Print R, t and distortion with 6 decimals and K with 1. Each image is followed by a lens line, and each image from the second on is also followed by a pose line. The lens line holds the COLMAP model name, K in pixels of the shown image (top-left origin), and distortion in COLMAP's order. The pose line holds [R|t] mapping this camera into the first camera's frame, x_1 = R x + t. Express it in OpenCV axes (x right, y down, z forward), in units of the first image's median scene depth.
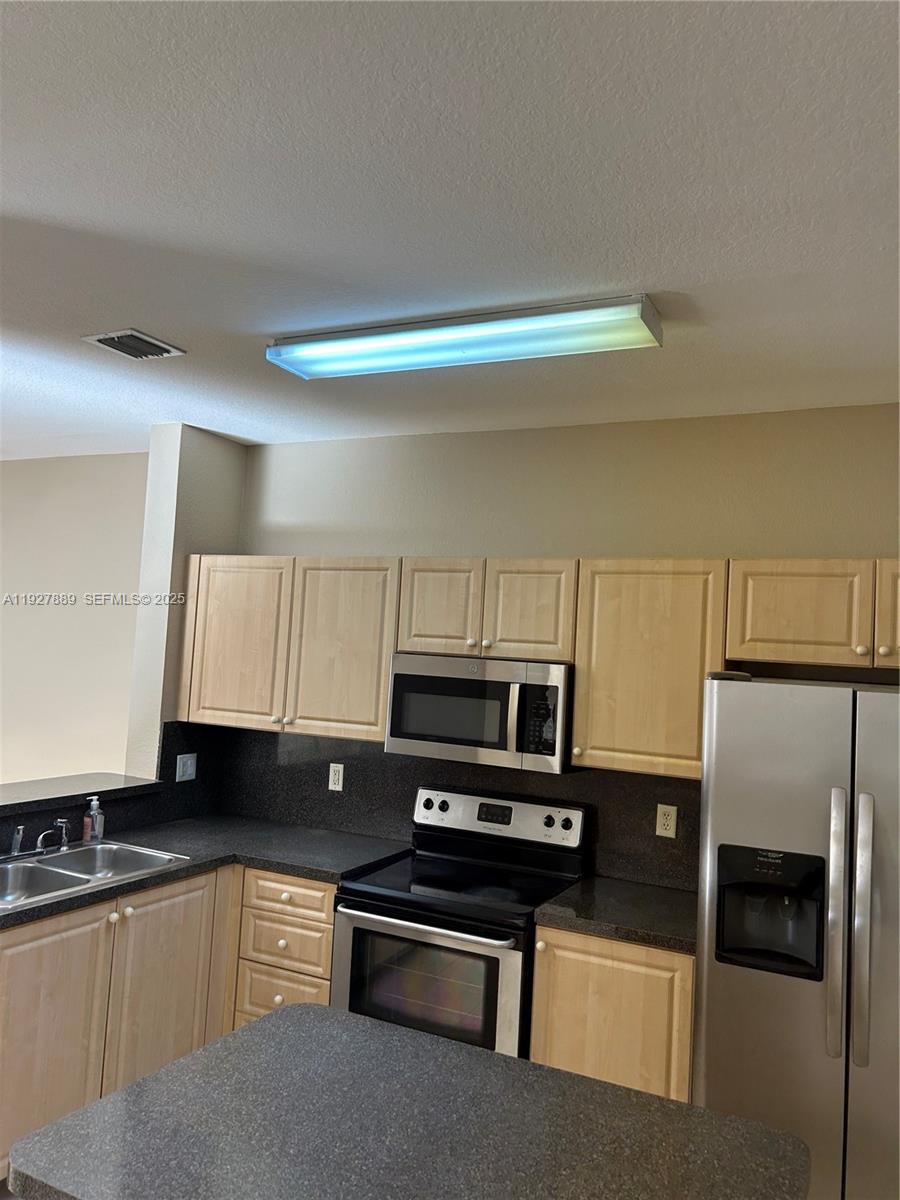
lens RADIAL K [[909.5, 0, 445.3], [0, 909.5, 601.9], [0, 0, 1]] dist [0.089300, -0.128184]
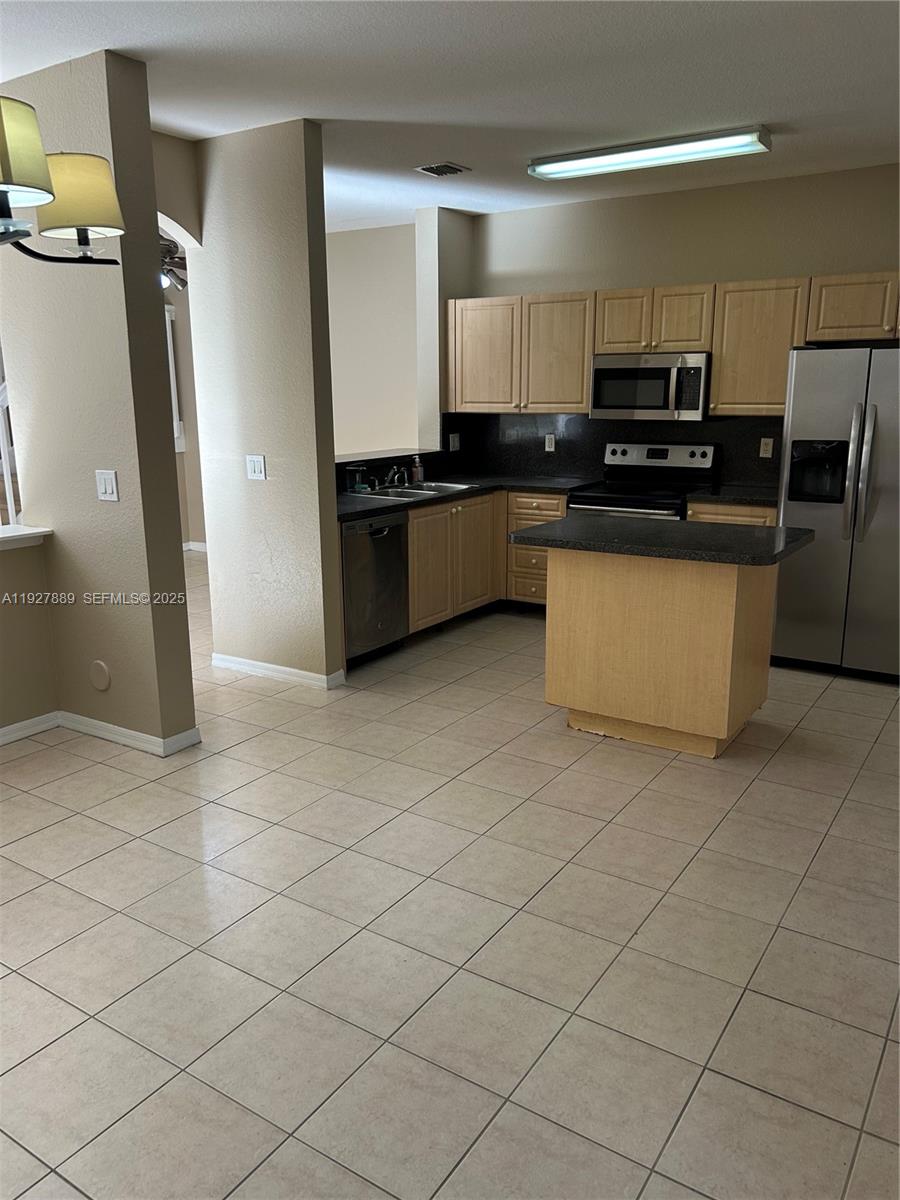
lens RADIAL K [[909.5, 0, 445.3], [0, 909.5, 601.9], [0, 0, 1]] dist [0.089300, -0.128184]
pose [[0.991696, -0.034256, -0.123961, -0.133509], [0.068018, 0.957739, 0.279480, 0.003316], [0.109149, -0.285591, 0.952116, -0.700005]]
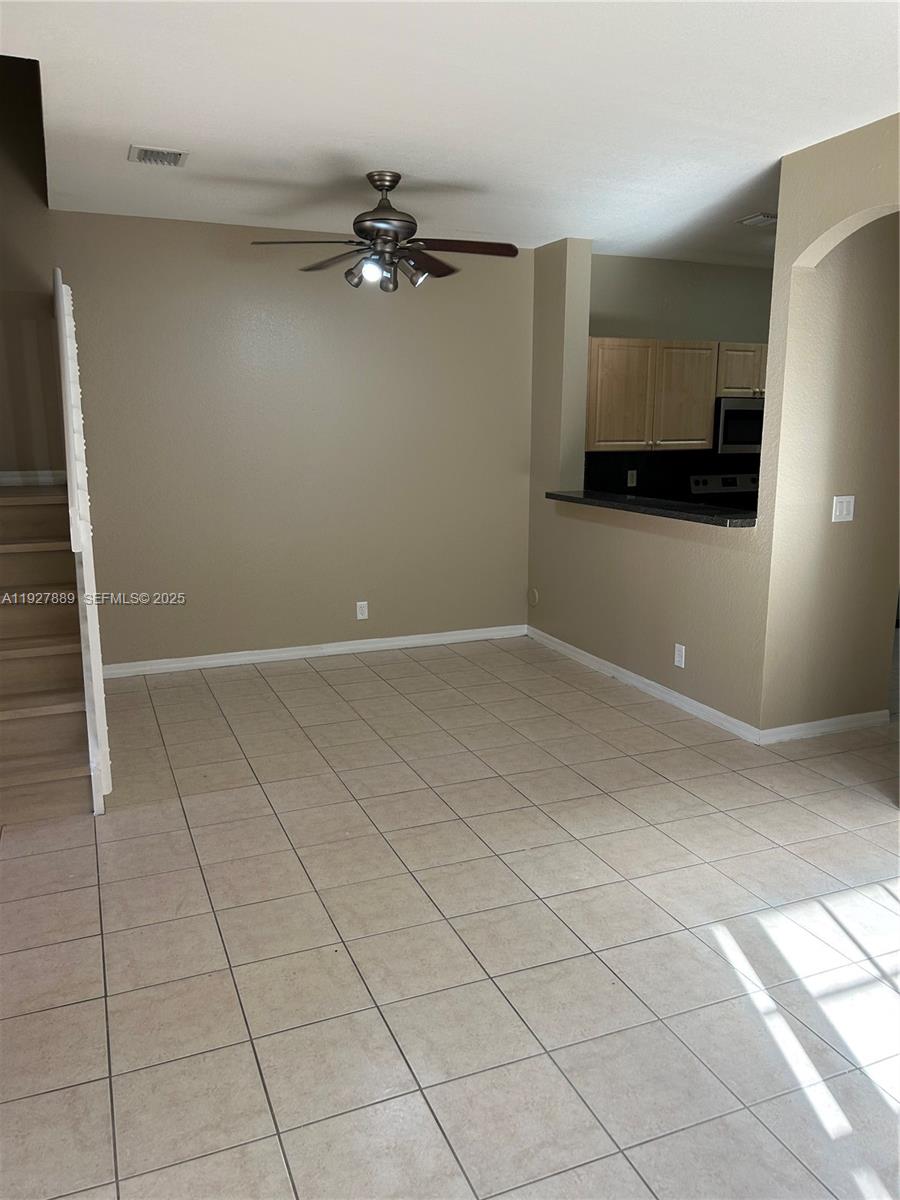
lens RADIAL K [[909.5, 0, 445.3], [0, 909.5, 601.9], [0, 0, 1]] dist [0.089300, -0.128184]
pose [[0.652073, -0.201832, 0.730797, -1.874289], [-0.003885, 0.963012, 0.269432, -0.044007], [-0.758146, -0.178529, 0.627170, 0.207707]]
